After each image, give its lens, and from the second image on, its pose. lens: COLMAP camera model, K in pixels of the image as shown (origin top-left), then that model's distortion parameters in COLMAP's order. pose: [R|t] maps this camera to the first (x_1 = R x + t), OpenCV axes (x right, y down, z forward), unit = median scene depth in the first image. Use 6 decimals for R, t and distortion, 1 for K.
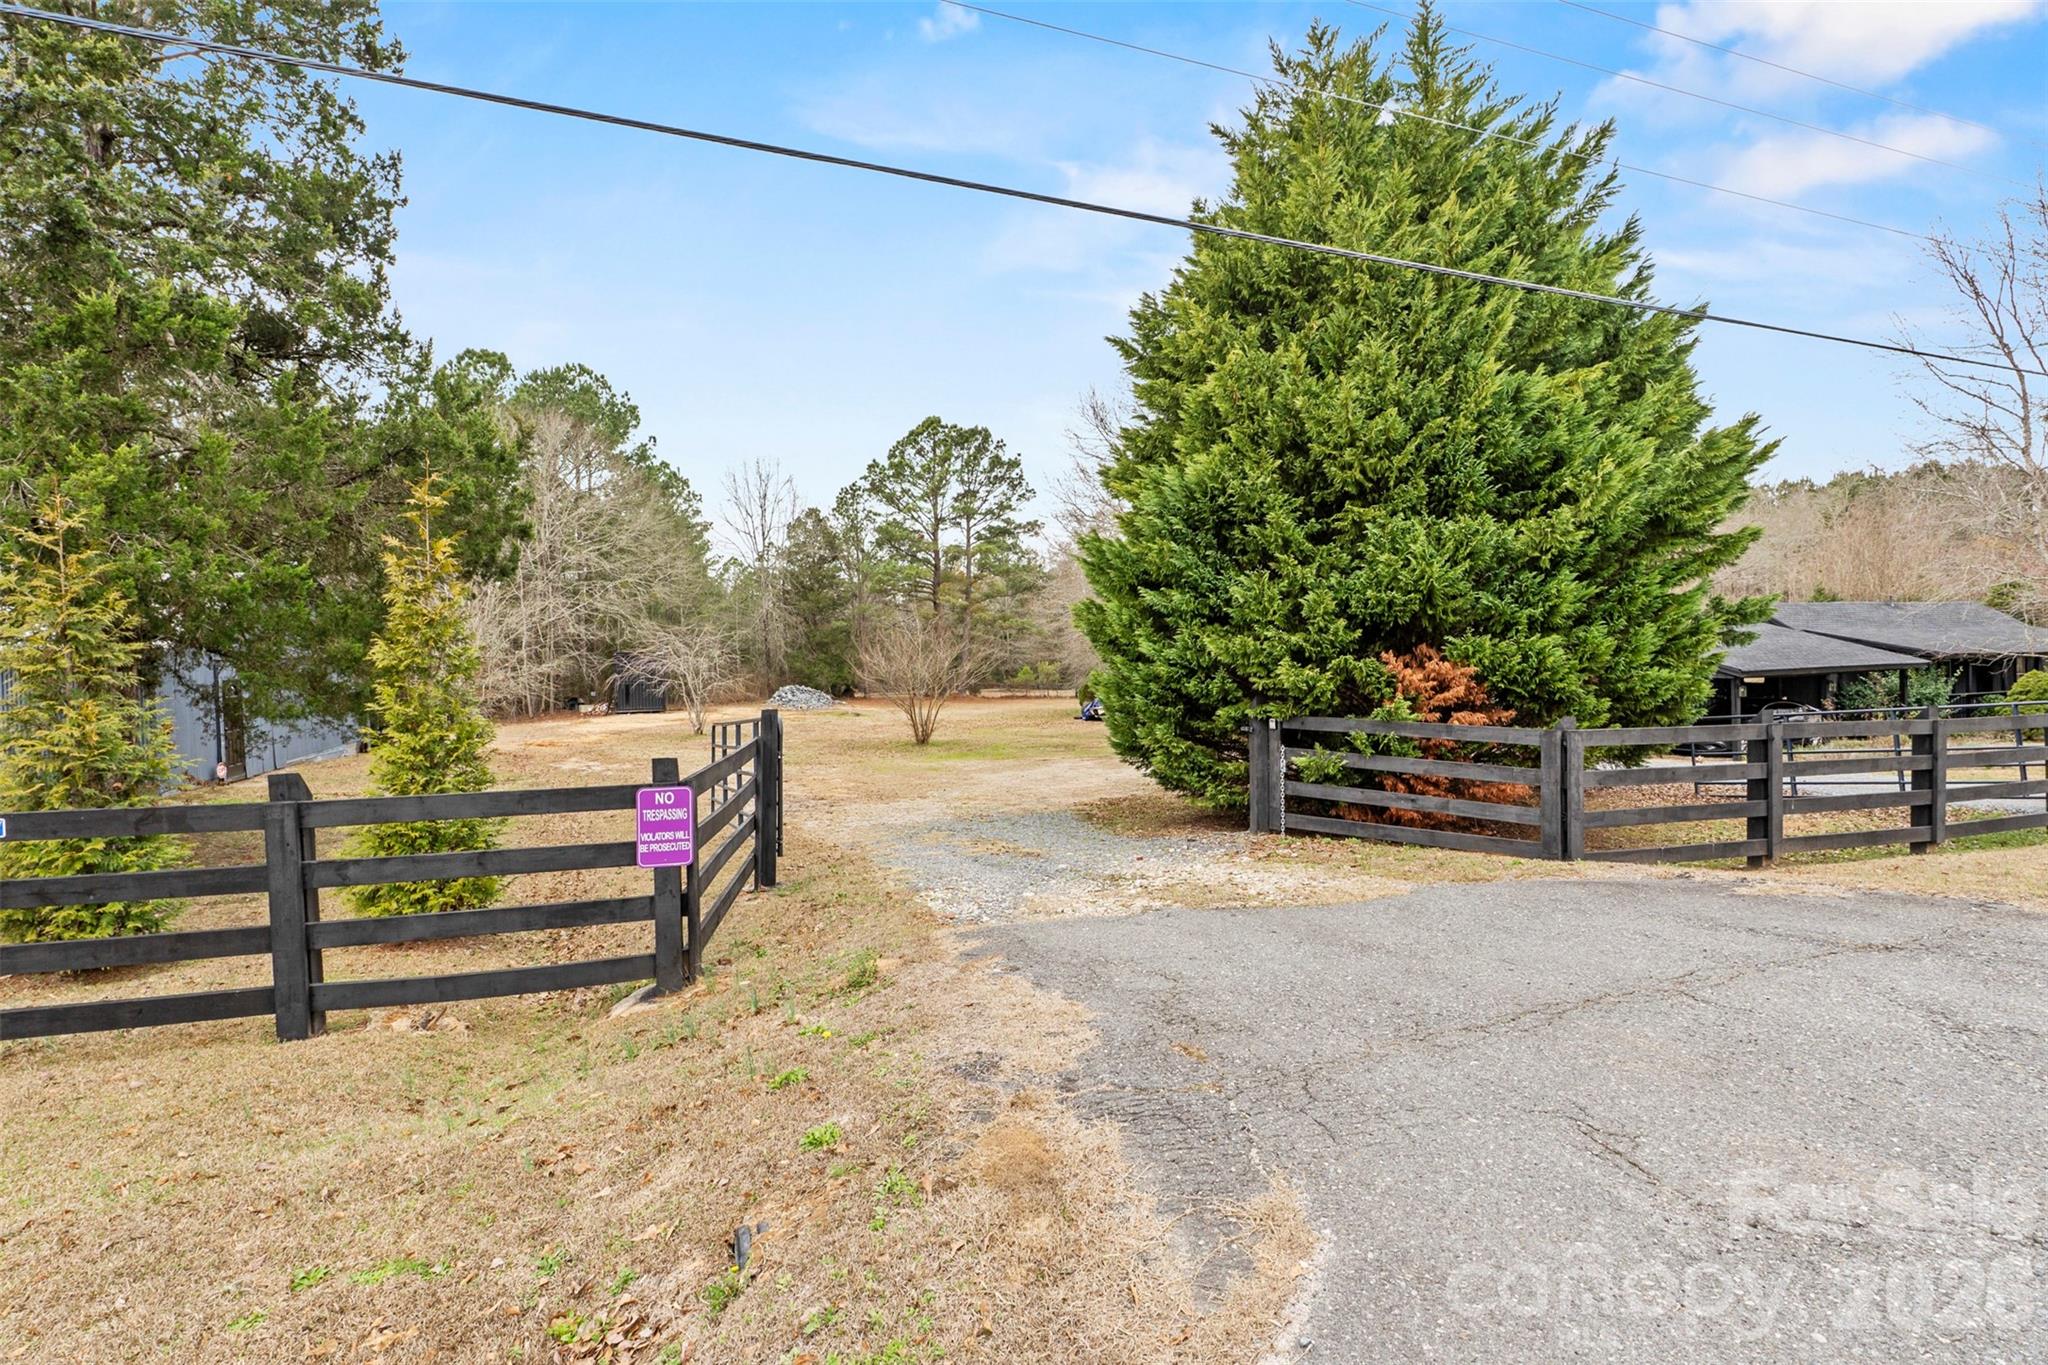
lens RADIAL K [[943.1, 0, 1030.2], [0, 943.1, 683.4], [0, 0, 1]] dist [-0.000114, -0.000072]
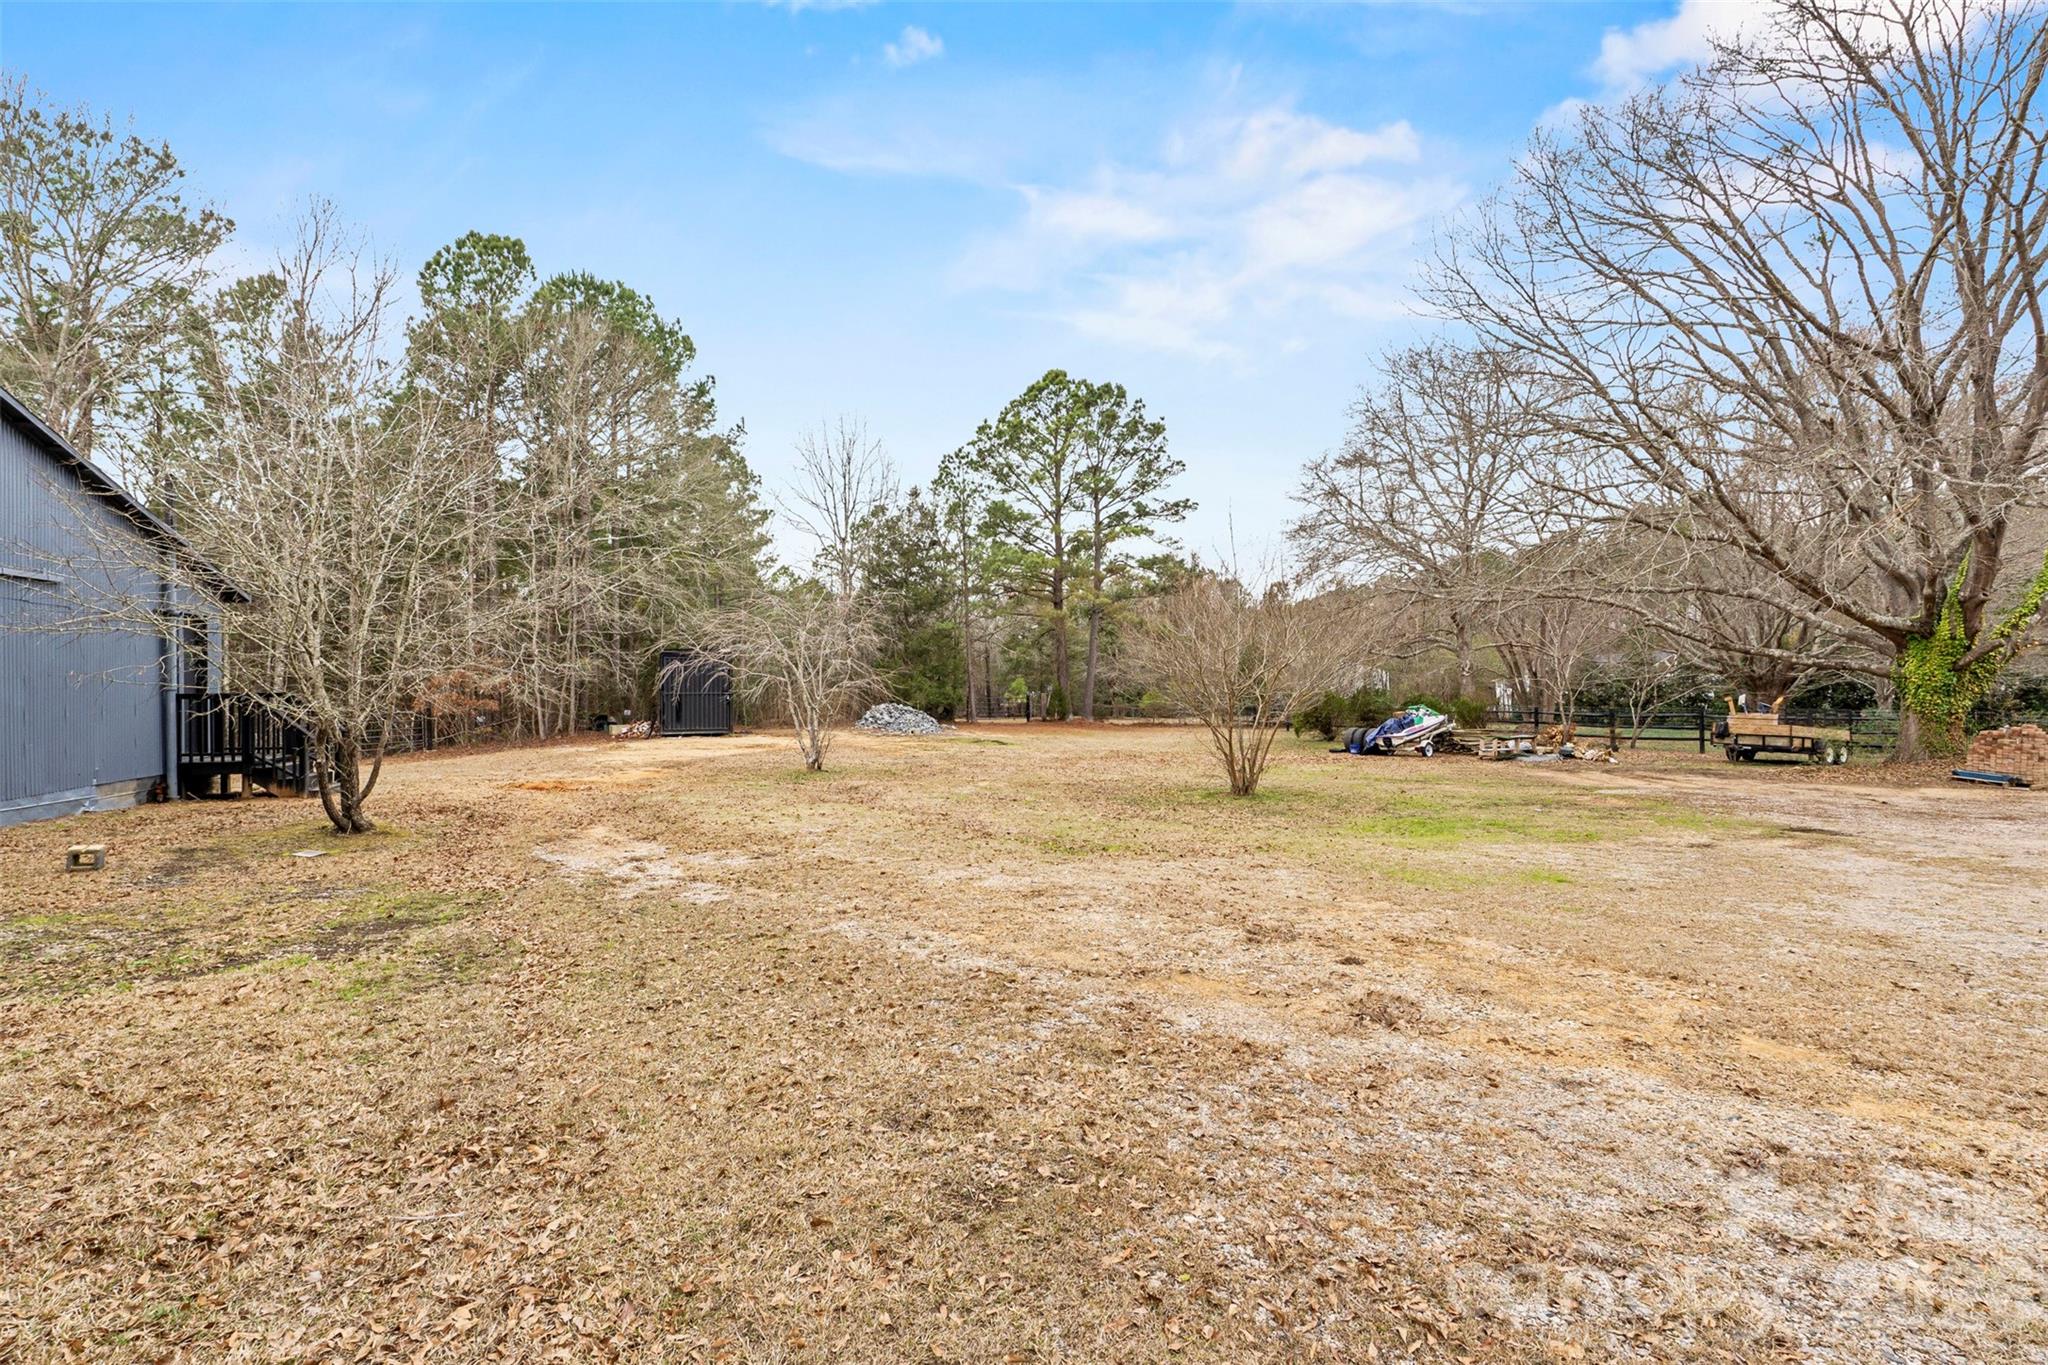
lens RADIAL K [[943.1, 0, 1018.2], [0, 943.1, 688.1], [0, 0, 1]] dist [-0.000114, -0.000072]
pose [[0.999280, 0.010792, -0.036381, -0.104987], [-0.011897, 0.999470, -0.030295, 0.010032], [0.036035, 0.030706, 0.998879, 0.217276]]
